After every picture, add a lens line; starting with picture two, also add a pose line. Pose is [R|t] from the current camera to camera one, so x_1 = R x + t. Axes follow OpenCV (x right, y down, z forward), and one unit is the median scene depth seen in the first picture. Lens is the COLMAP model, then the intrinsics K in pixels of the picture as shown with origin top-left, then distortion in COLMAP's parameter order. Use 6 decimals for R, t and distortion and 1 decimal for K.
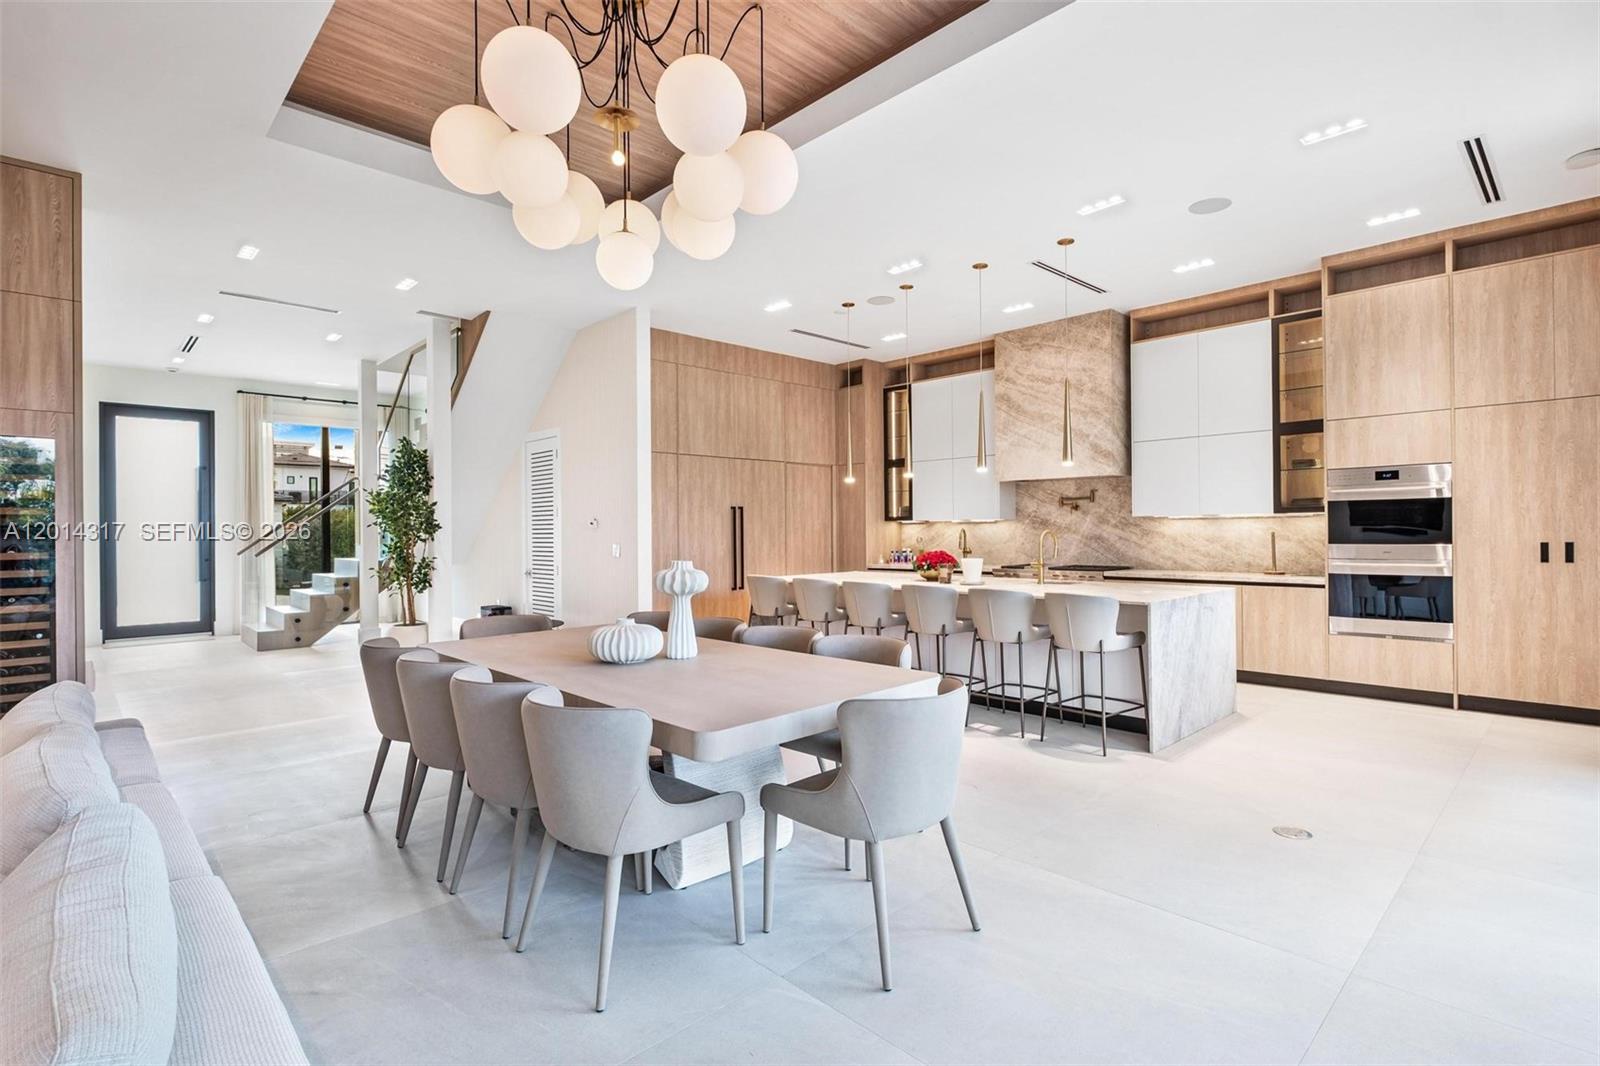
lens RADIAL K [[768.7, 0, 814.5], [0, 768.7, 532.8], [0, 0, 1]] dist [0.013348, -0.011092]
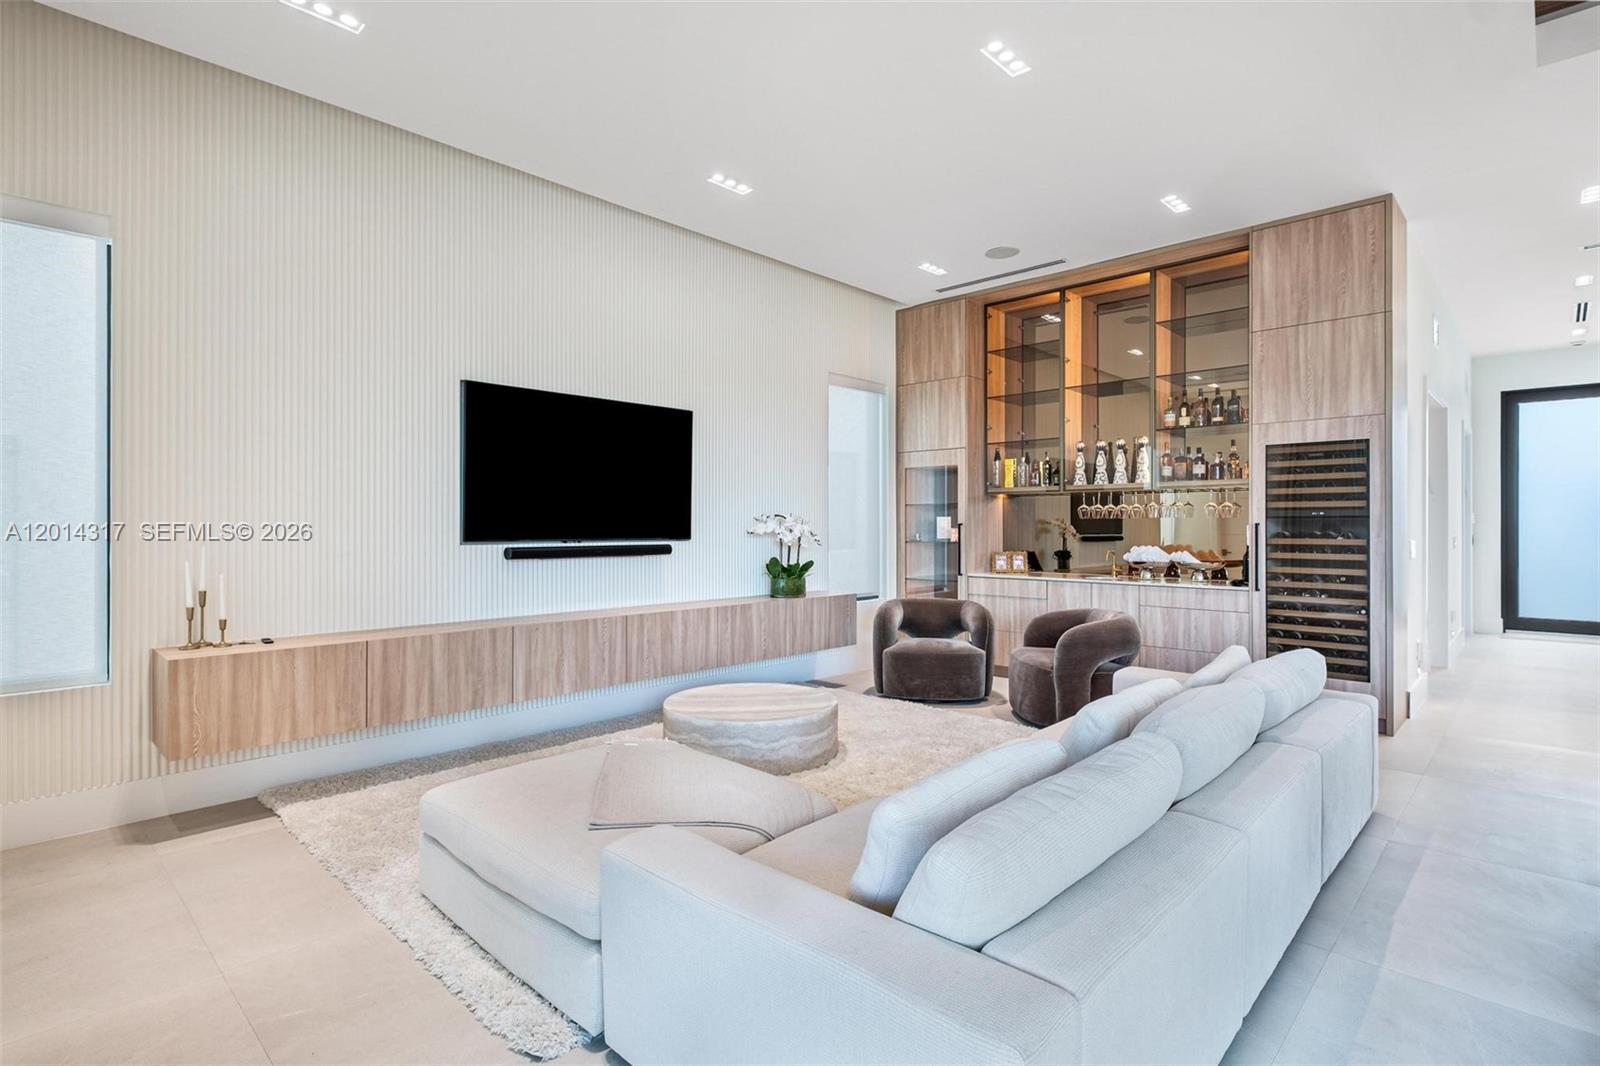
lens RADIAL K [[783.4, 0, 814.9], [0, 783.4, 526.1], [0, 0, 1]] dist [0.001318, 0.000310]
pose [[0.040684, 0.008947, -0.999132, 0.076849], [-0.002595, 0.999957, 0.008849, -0.001275], [0.999169, 0.002232, 0.040705, 0.080795]]
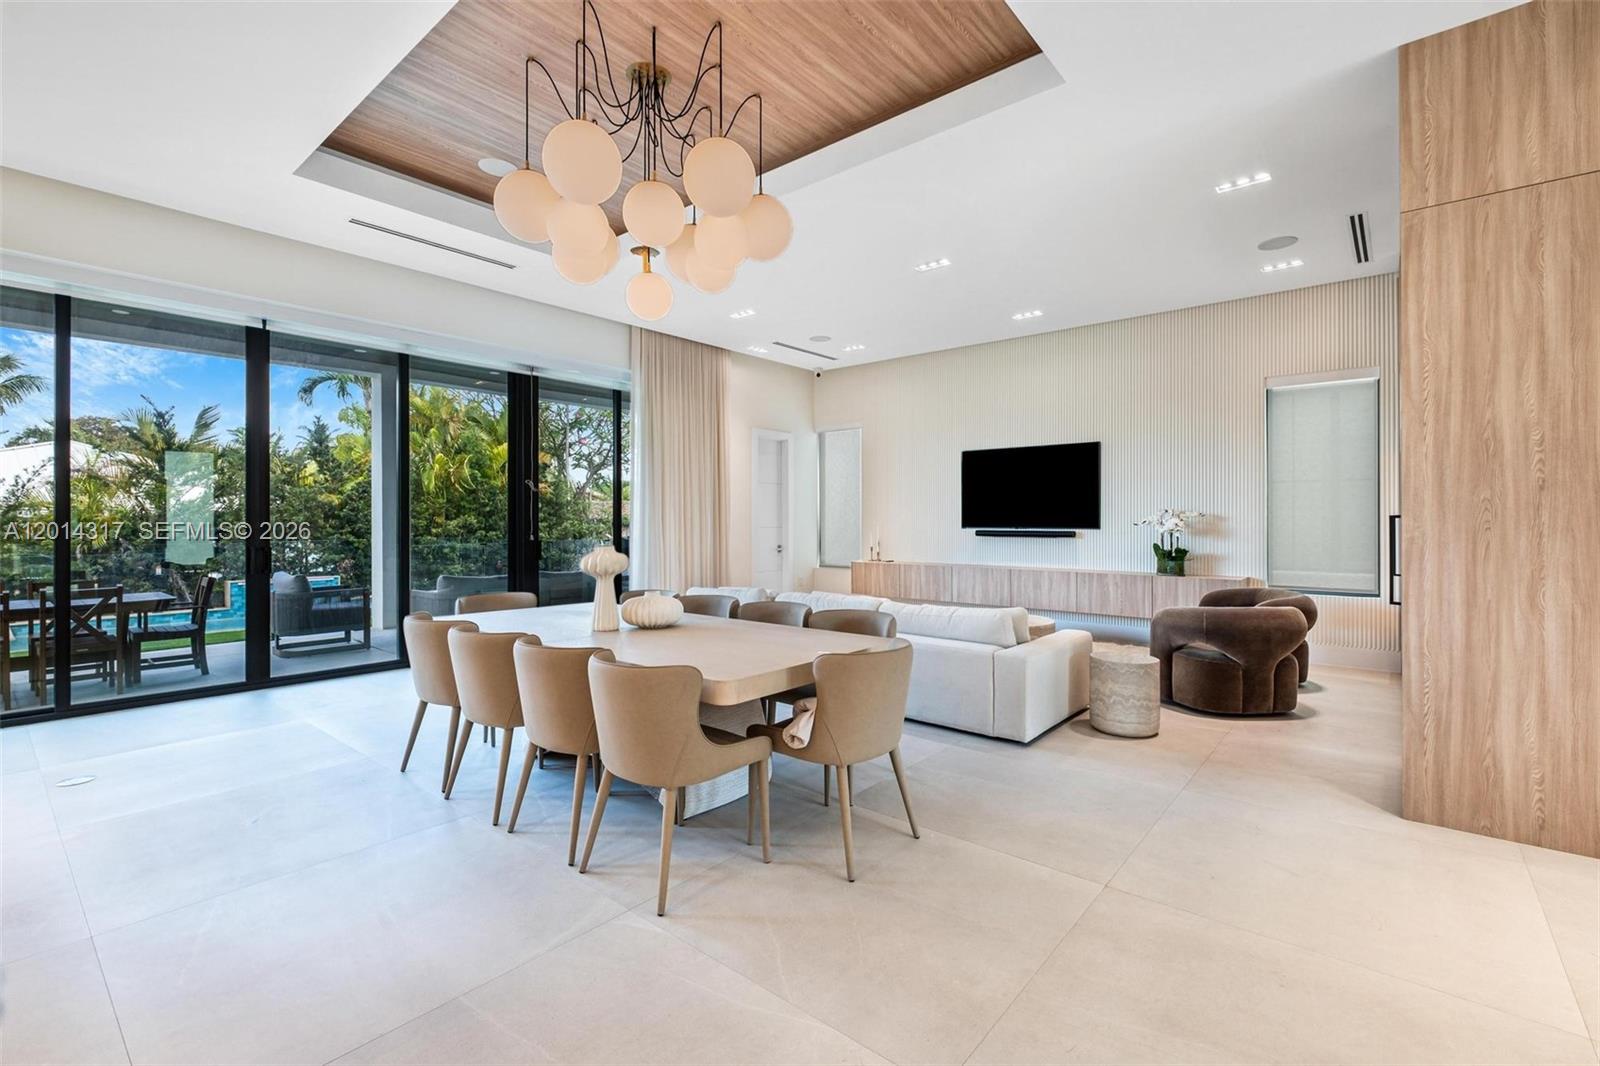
lens RADIAL K [[712.9, 0, 813.4], [0, 712.9, 521.2], [0, 0, 1]] dist [0.001184, -0.001266]
pose [[-0.994595, 0.009663, -0.103379, -0.175258], [0.009083, 0.999940, 0.006076, -0.001772], [0.103432, 0.005104, -0.994623, 0.979698]]
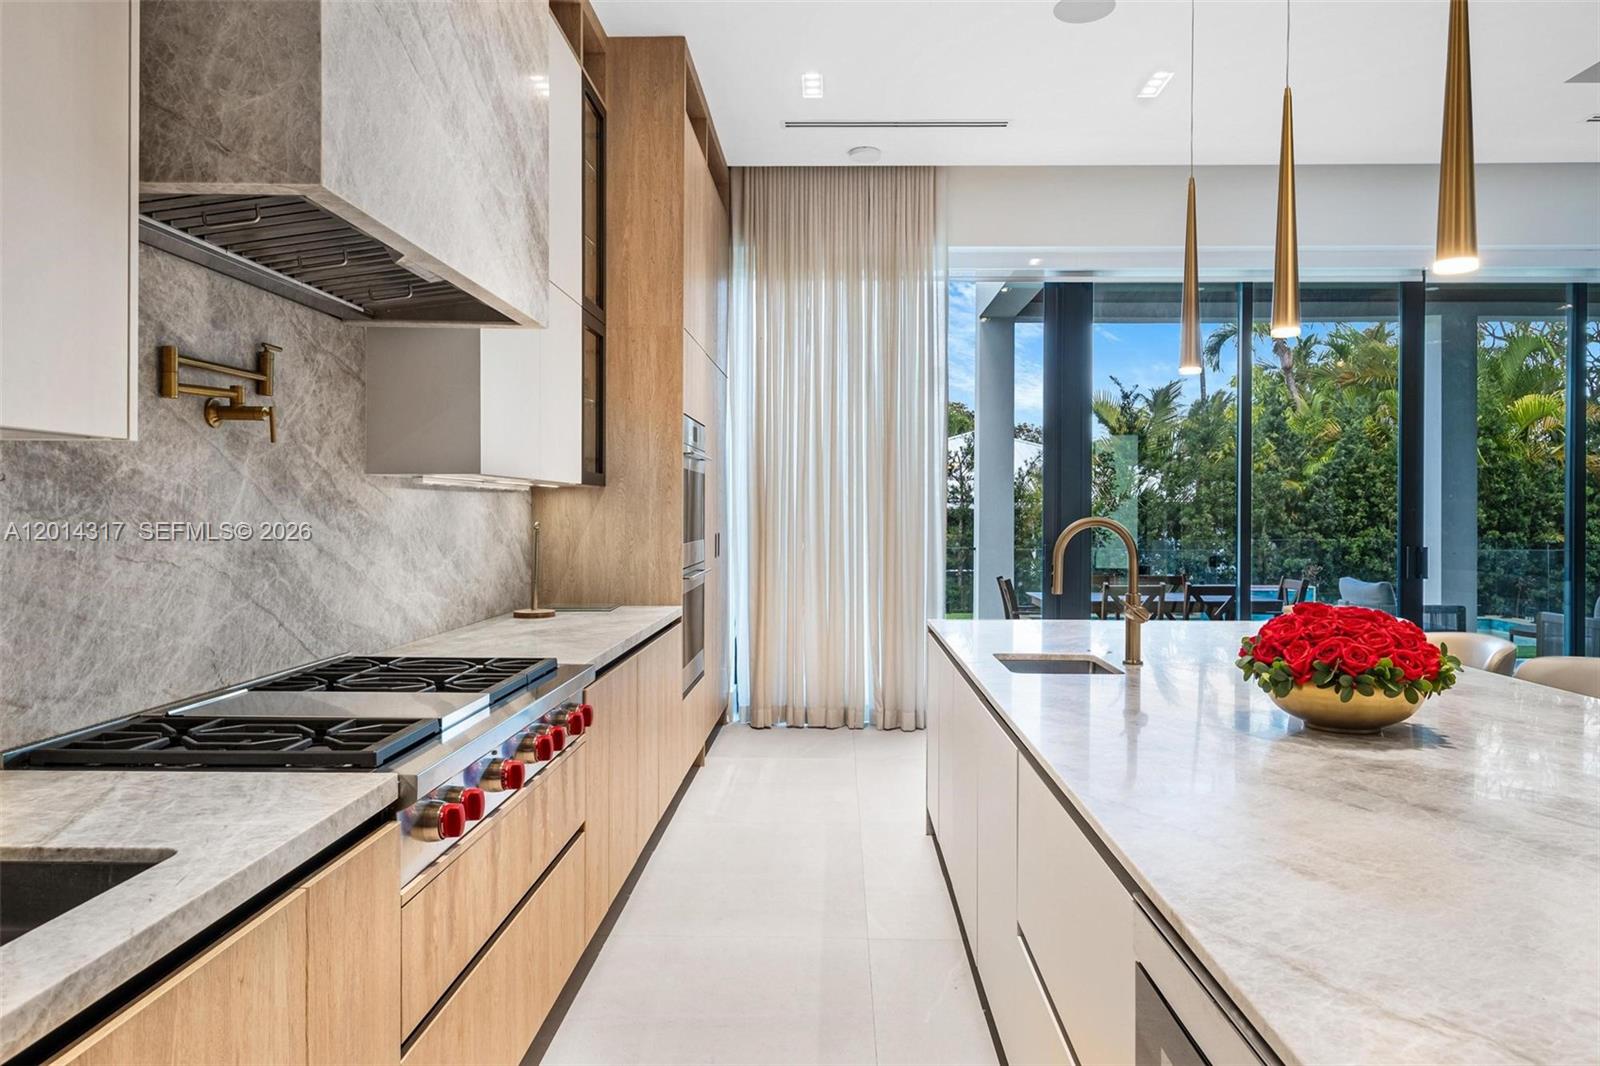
lens RADIAL K [[1050.8, 0, 794.0], [0, 1050.8, 512.3], [0, 0, 1]] dist [0.002860, 0.001530]
pose [[-0.689202, 0.005866, 0.724545, 0.036805], [0.004748, 0.999982, -0.003579, -0.004458], [-0.724553, 0.000973, -0.689218, 1.188813]]
